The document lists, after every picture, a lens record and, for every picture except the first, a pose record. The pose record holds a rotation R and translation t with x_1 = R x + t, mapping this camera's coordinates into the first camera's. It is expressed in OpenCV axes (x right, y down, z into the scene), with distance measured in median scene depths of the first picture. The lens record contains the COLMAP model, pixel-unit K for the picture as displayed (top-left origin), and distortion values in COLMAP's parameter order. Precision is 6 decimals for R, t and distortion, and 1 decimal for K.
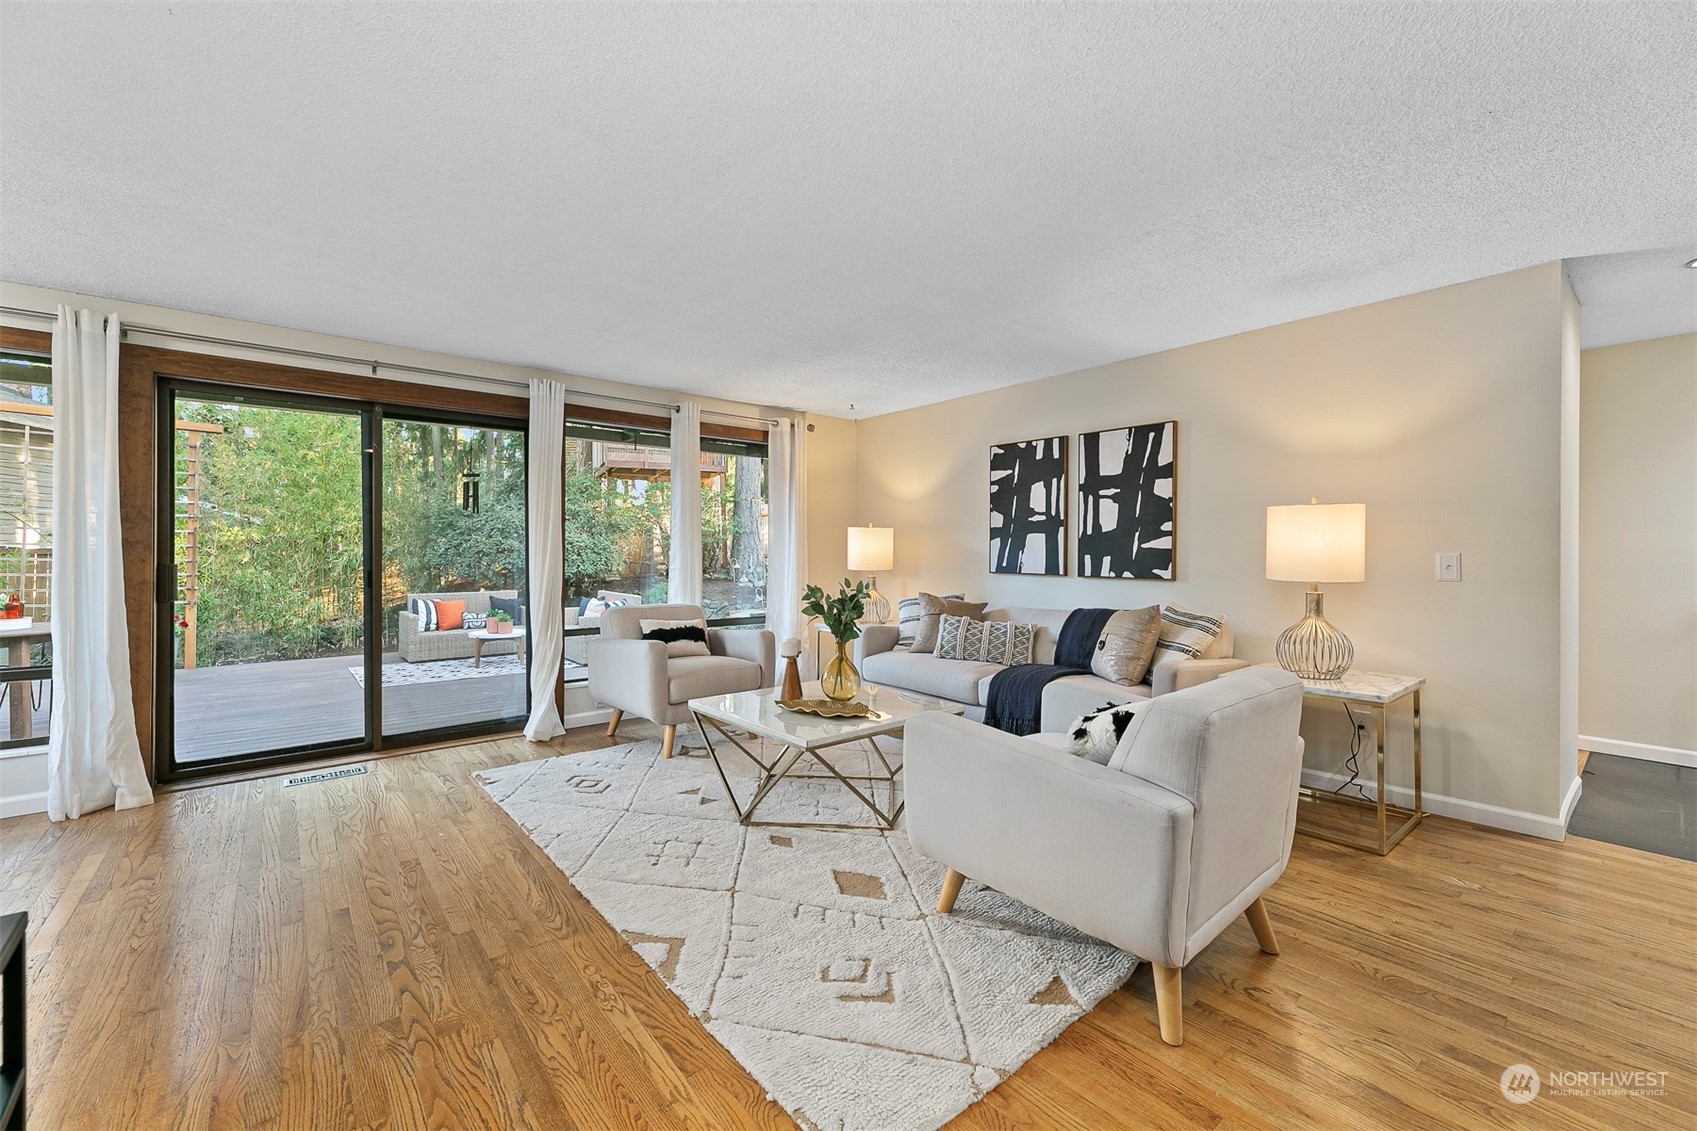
lens RADIAL K [[681.3, 0, 843.2], [0, 681.3, 556.0], [0, 0, 1]] dist [0.000279, -0.000214]
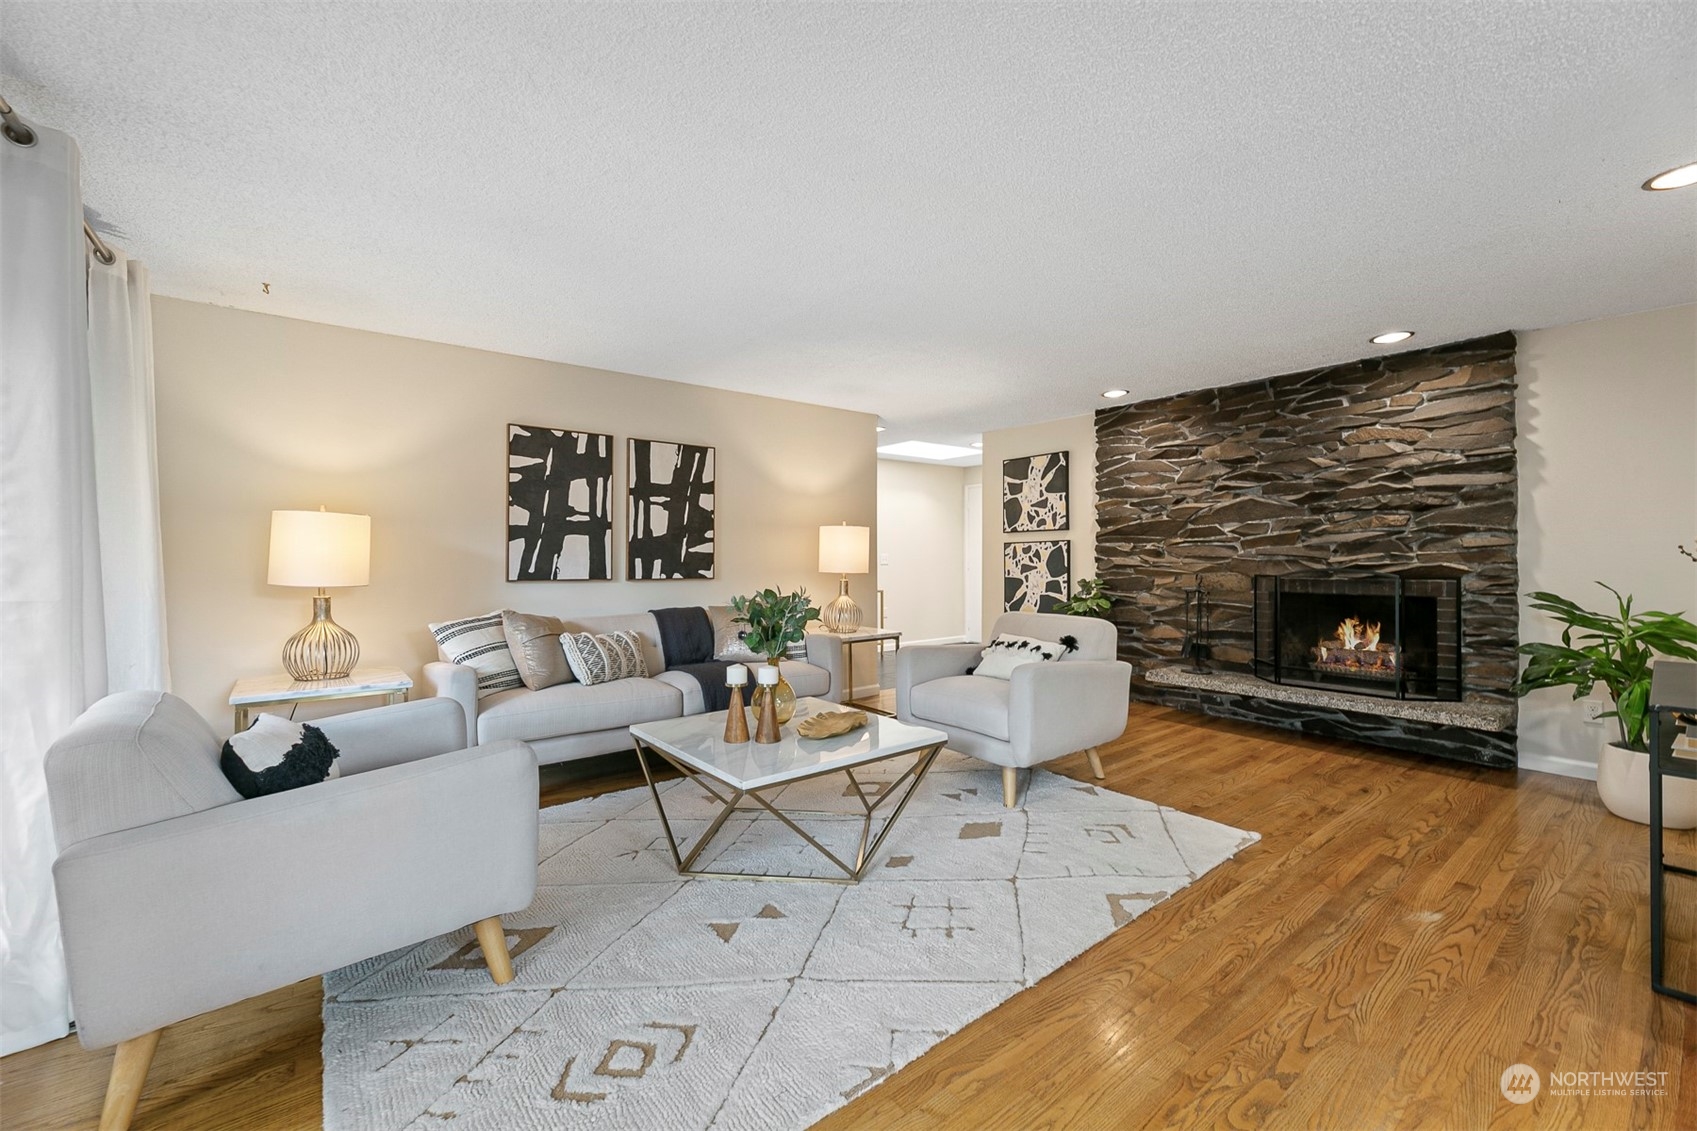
lens RADIAL K [[681.3, 0, 843.2], [0, 681.3, 556.0], [0, 0, 1]] dist [0.000279, -0.000214]
pose [[0.032324, 0.001989, 0.999475, -0.657948], [0.008046, 0.999965, -0.002250, -0.000339], [-0.999445, 0.008114, 0.032306, 0.666087]]
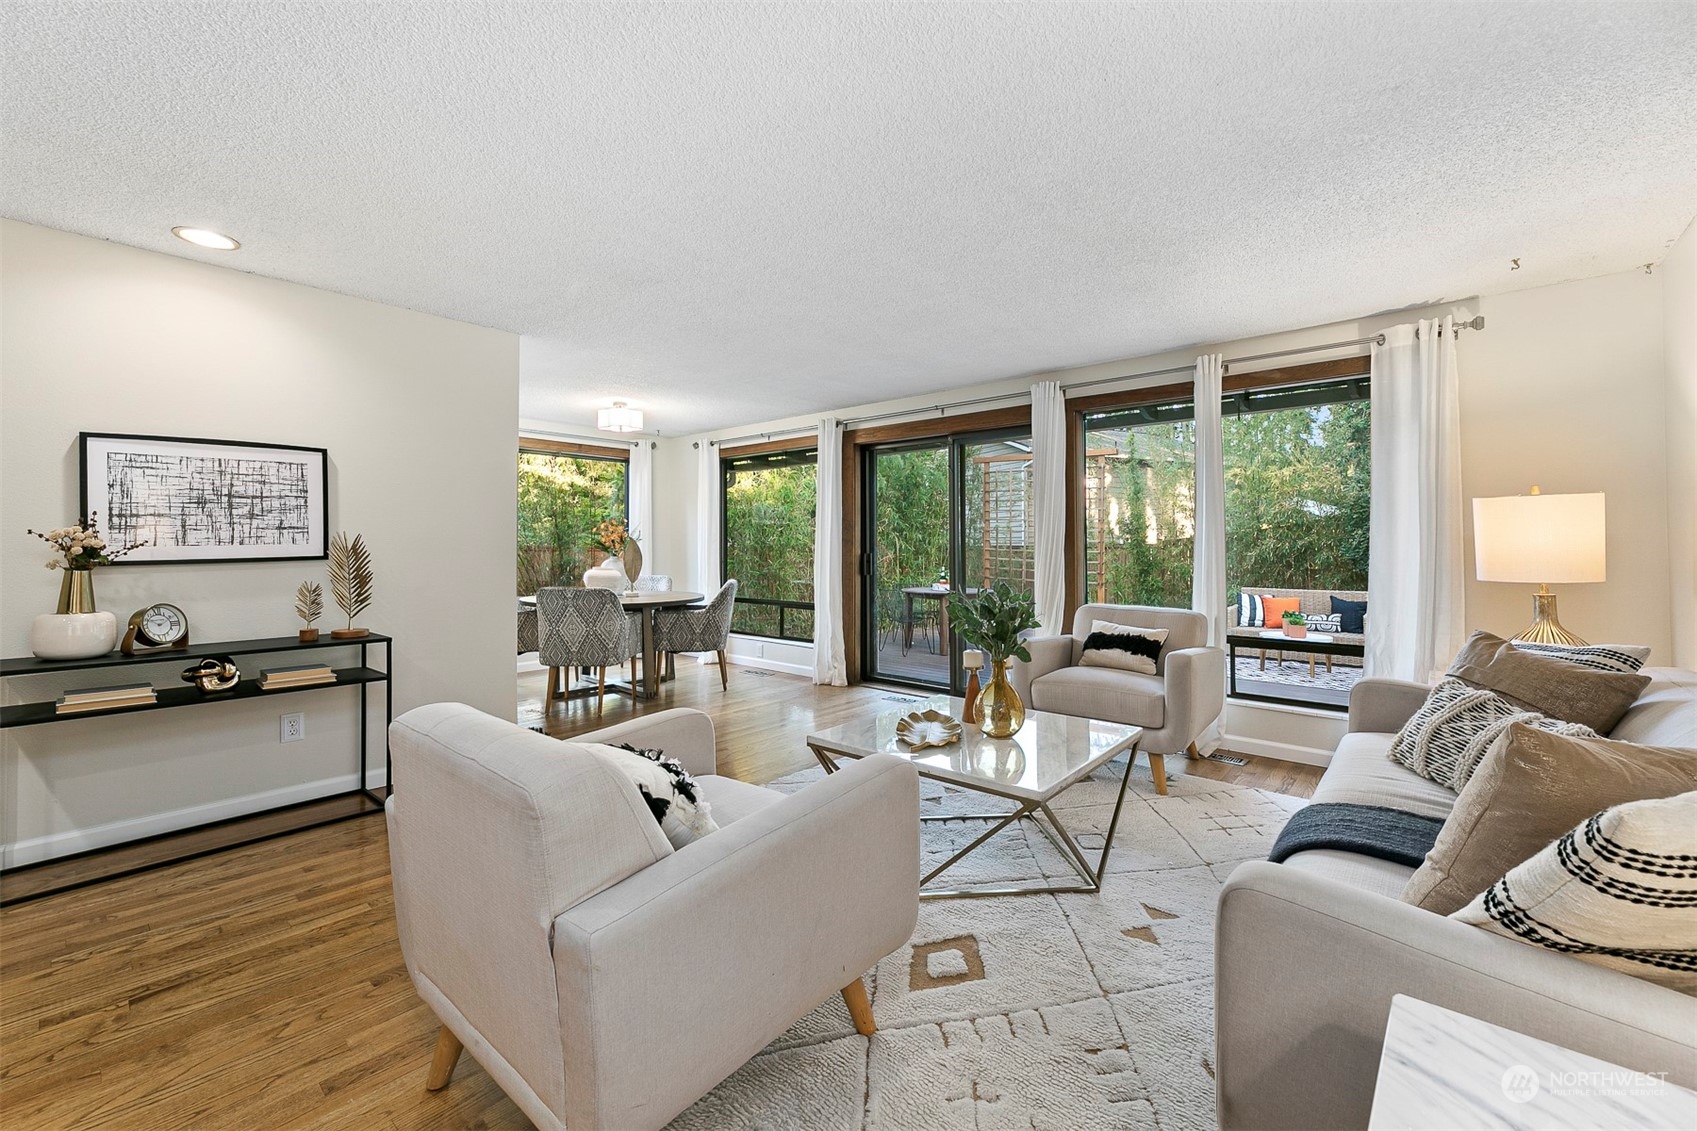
lens RADIAL K [[716.2, 0, 829.3], [0, 716.2, 544.6], [0, 0, 1]] dist [0.000860, 0.000012]
pose [[0.130795, 0.000402, -0.991409, 0.618793], [-0.004059, 0.999992, -0.000130, -0.006611], [0.991401, 0.004042, 0.130796, 0.529214]]
